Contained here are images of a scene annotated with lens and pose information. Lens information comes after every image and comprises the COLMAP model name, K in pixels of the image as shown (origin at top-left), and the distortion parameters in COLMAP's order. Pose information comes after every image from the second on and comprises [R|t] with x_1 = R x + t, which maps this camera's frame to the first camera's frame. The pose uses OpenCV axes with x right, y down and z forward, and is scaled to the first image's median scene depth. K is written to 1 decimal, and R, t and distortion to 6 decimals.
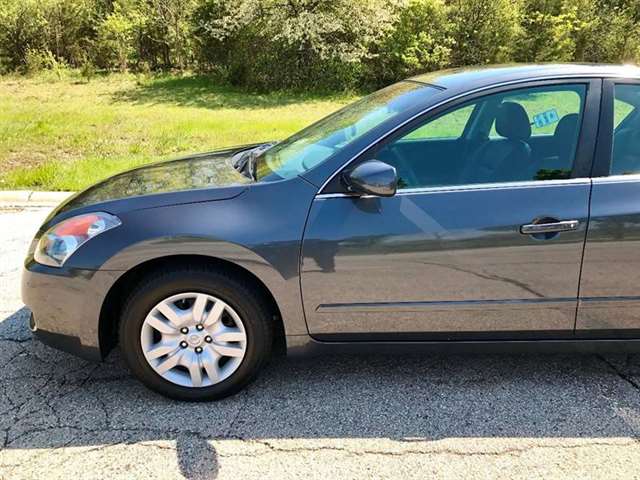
lens RADIAL K [[525.4, 0, 320.0], [0, 525.4, 240.0], [0, 0, 1]] dist [0.024145, -0.011999]
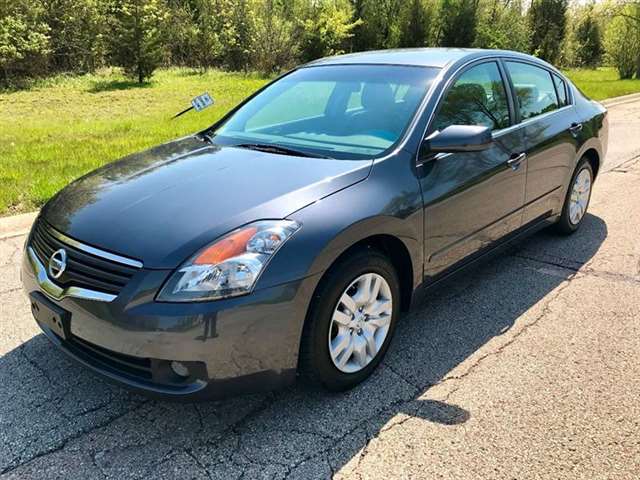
lens RADIAL K [[519.2, 0, 320.0], [0, 519.2, 240.0], [0, 0, 1]] dist [0.078281, -0.096669]
pose [[0.703469, -0.248286, 0.665947, -0.117443], [0.235148, 0.965533, 0.111584, -0.012083], [-0.670698, 0.078100, 0.737607, 0.037548]]
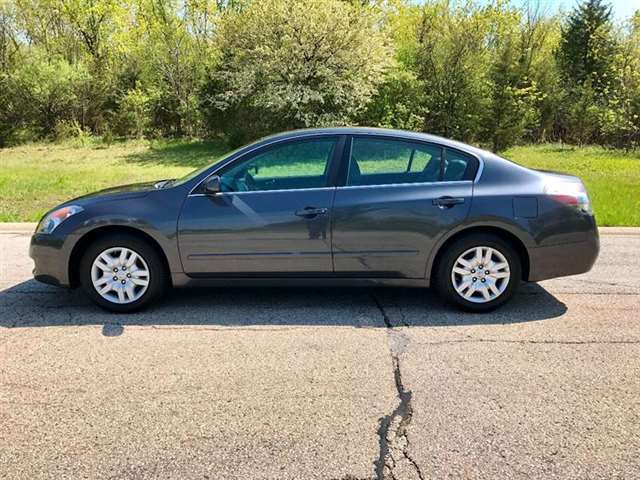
lens RADIAL K [[525.4, 0, 320.0], [0, 525.4, 240.0], [0, 0, 1]] dist [0.024145, -0.011999]
pose [[0.999400, 0.001701, -0.034590, 0.063957], [-0.005805, 0.992892, -0.118873, 0.035524], [0.034142, 0.119003, 0.992307, -0.098942]]
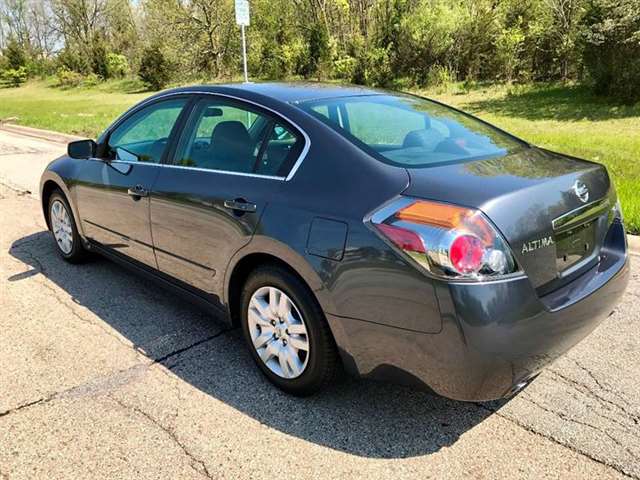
lens RADIAL K [[528.3, 0, 320.2], [0, 528.3, 231.6], [0, 0, 1]] dist [0.045621, 0.000358]
pose [[0.669874, 0.187474, -0.718417, 0.228956], [-0.211619, 0.975672, 0.057286, -0.013538], [0.711679, 0.113656, 0.693250, 0.039440]]
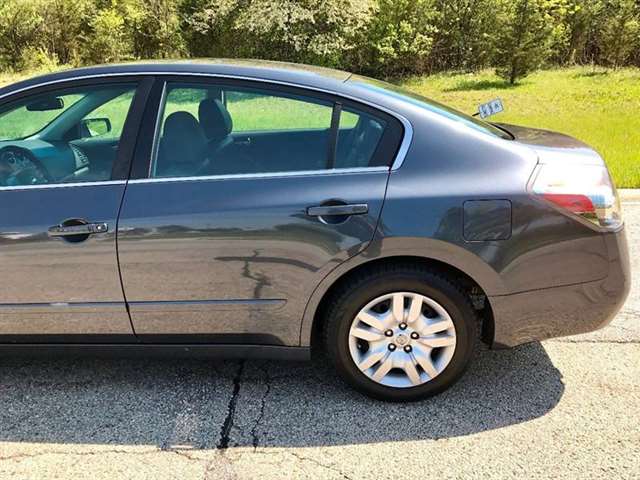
lens RADIAL K [[519.2, 0, 320.0], [0, 519.2, 240.0], [0, 0, 1]] dist [0.078281, -0.096669]
pose [[0.997222, 0.006103, -0.074237, 0.115335], [-0.004832, 0.999839, 0.017290, -0.002890], [0.074331, -0.016884, 0.997091, 0.007620]]
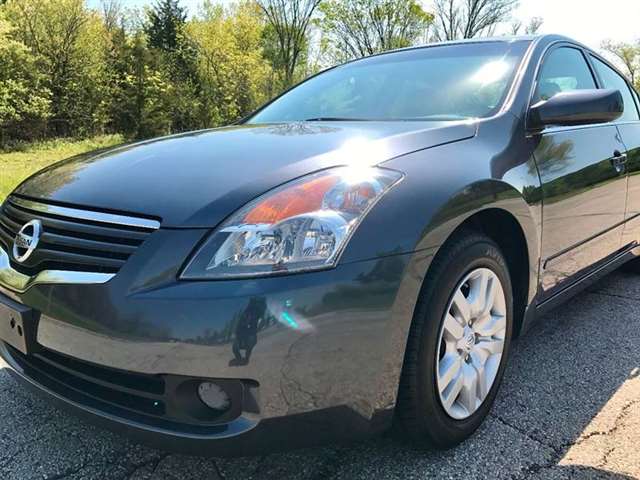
lens RADIAL K [[525.4, 0, 320.0], [0, 525.4, 240.0], [0, 0, 1]] dist [0.024145, -0.011999]
pose [[0.693359, -0.134506, 0.707928, -0.106864], [0.221620, 0.974612, -0.031884, 0.004729], [-0.685666, 0.178998, 0.705565, 0.079391]]
